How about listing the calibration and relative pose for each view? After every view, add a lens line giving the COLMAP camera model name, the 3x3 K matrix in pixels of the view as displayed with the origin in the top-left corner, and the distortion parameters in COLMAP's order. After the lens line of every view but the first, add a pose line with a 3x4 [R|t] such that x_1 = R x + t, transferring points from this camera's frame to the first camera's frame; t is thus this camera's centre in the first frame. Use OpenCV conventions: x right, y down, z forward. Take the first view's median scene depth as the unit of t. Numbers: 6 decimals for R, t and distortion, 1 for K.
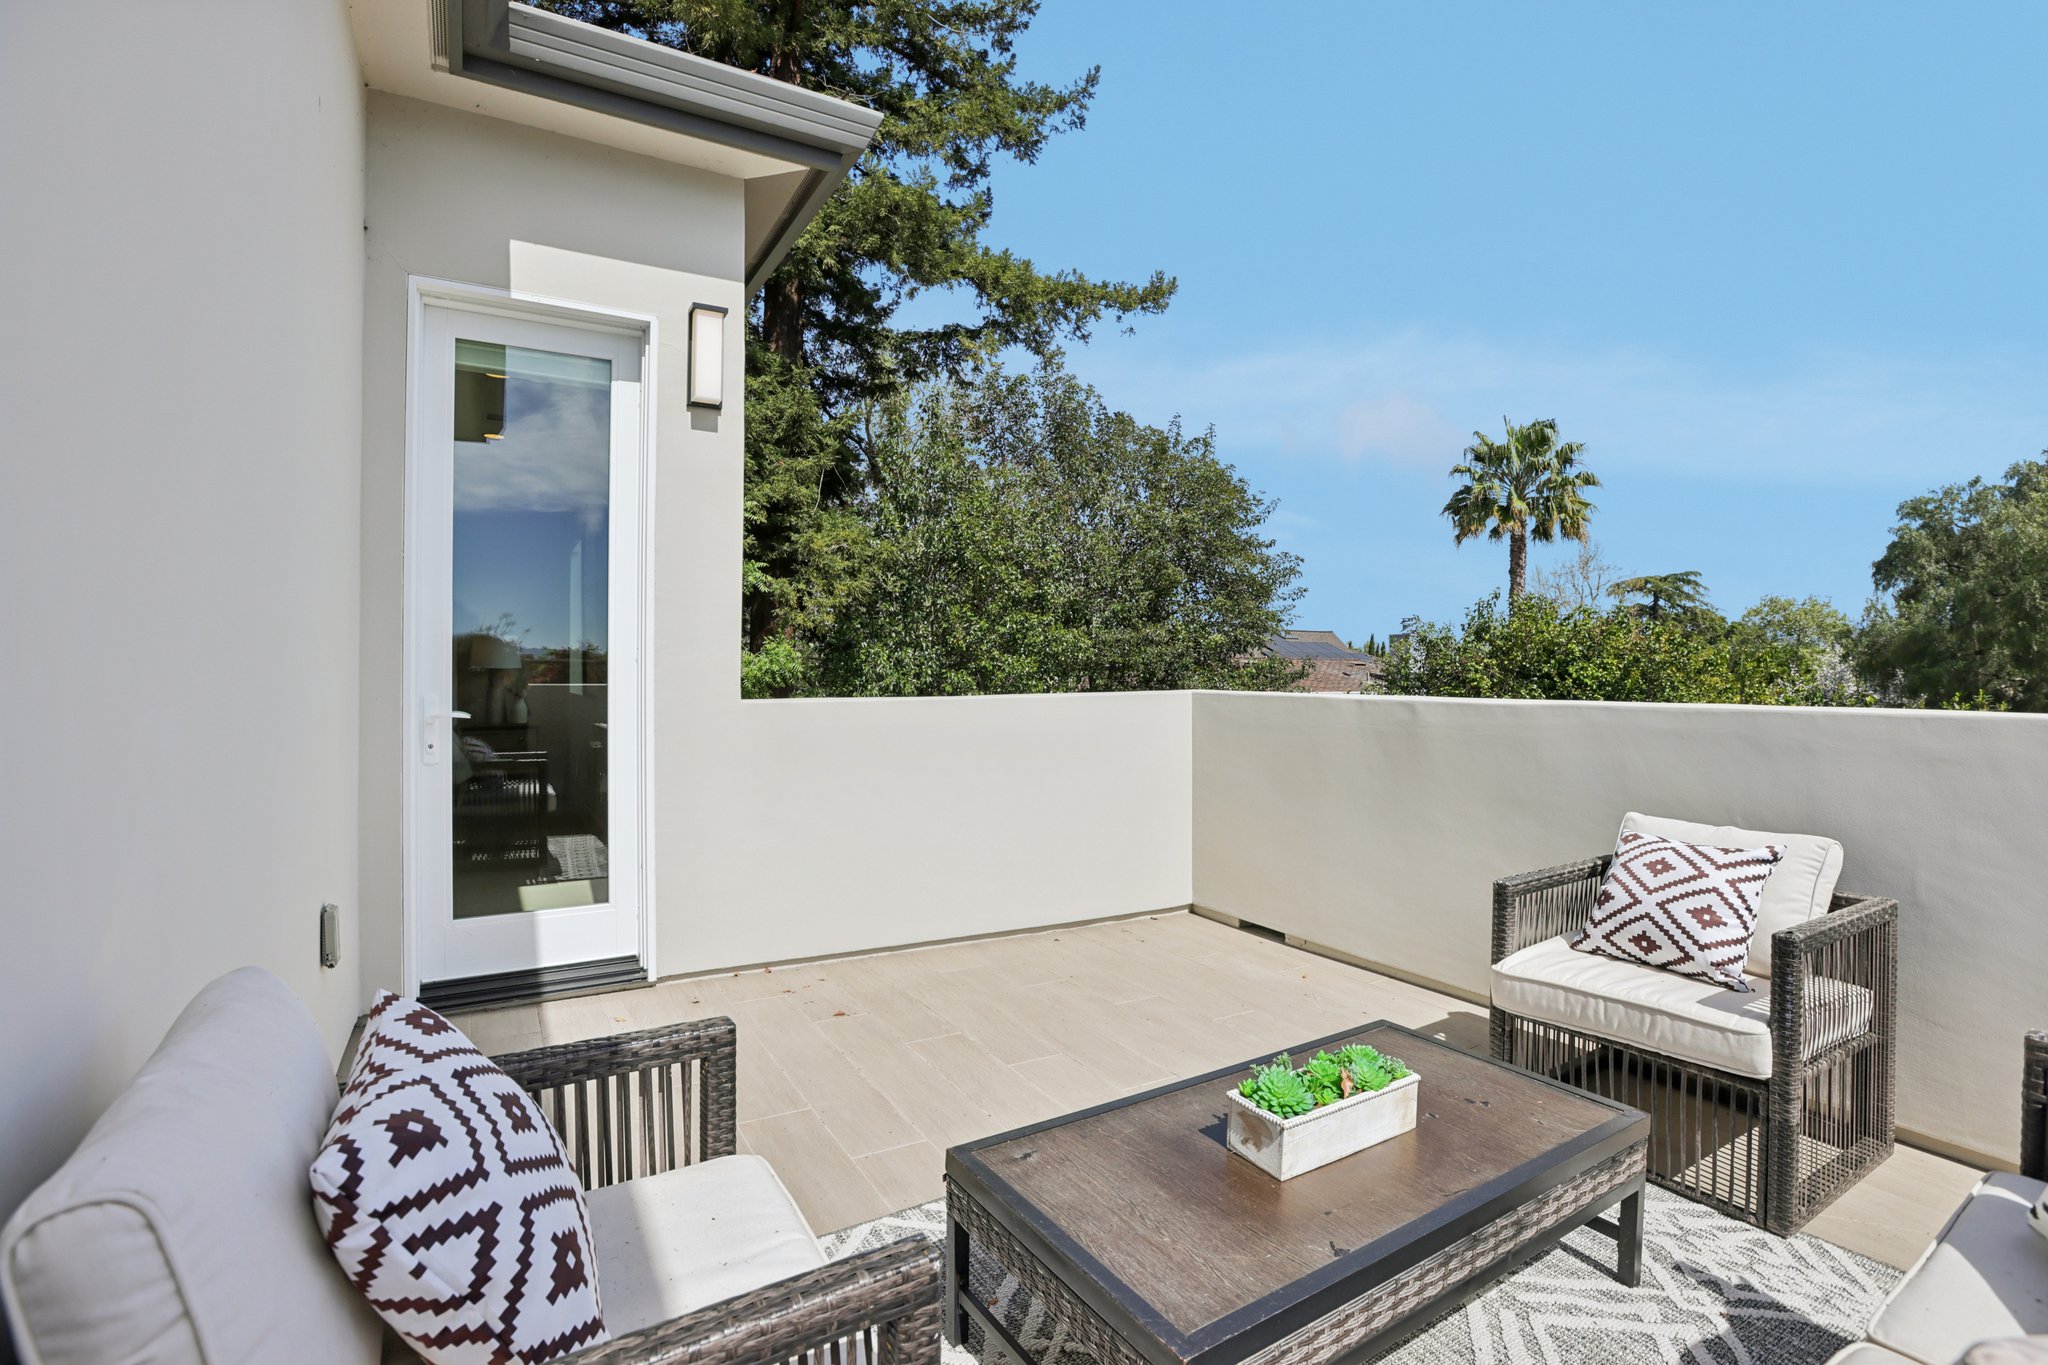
lens RADIAL K [[937.2, 0, 1021.6], [0, 937.2, 676.5], [0, 0, 1]] dist [-0.058931, 0.024950]
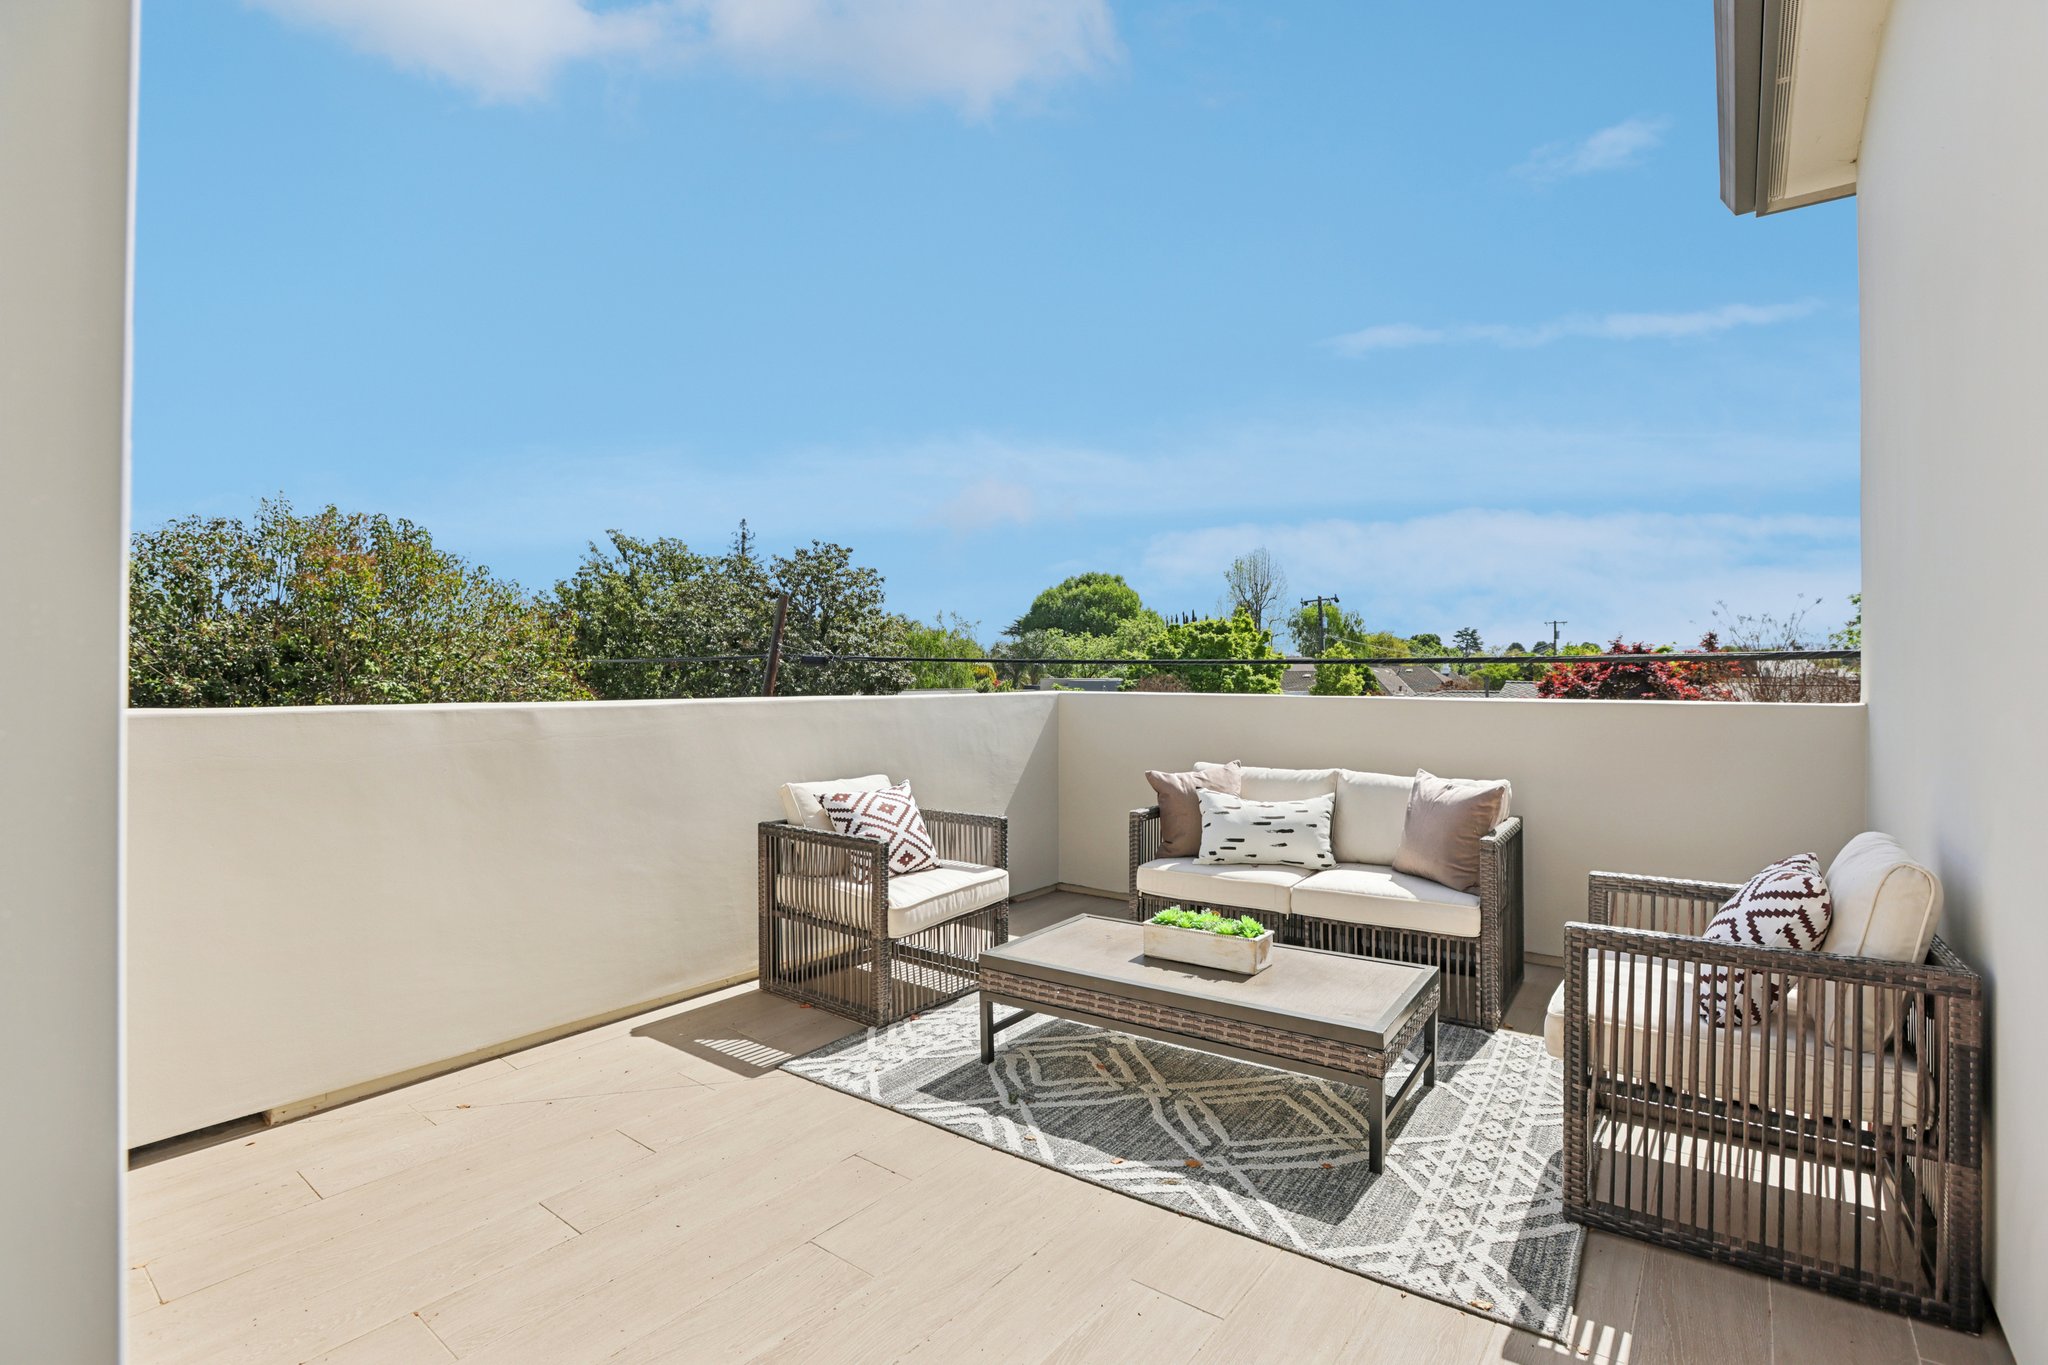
lens RADIAL K [[937.2, 0, 1021.6], [0, 937.2, 676.5], [0, 0, 1]] dist [-0.058931, 0.024950]
pose [[-0.368483, -0.004875, 0.929622, -0.516852], [-0.001136, 0.999988, 0.004794, -0.006436], [-0.929634, 0.000711, -0.368484, 0.907307]]
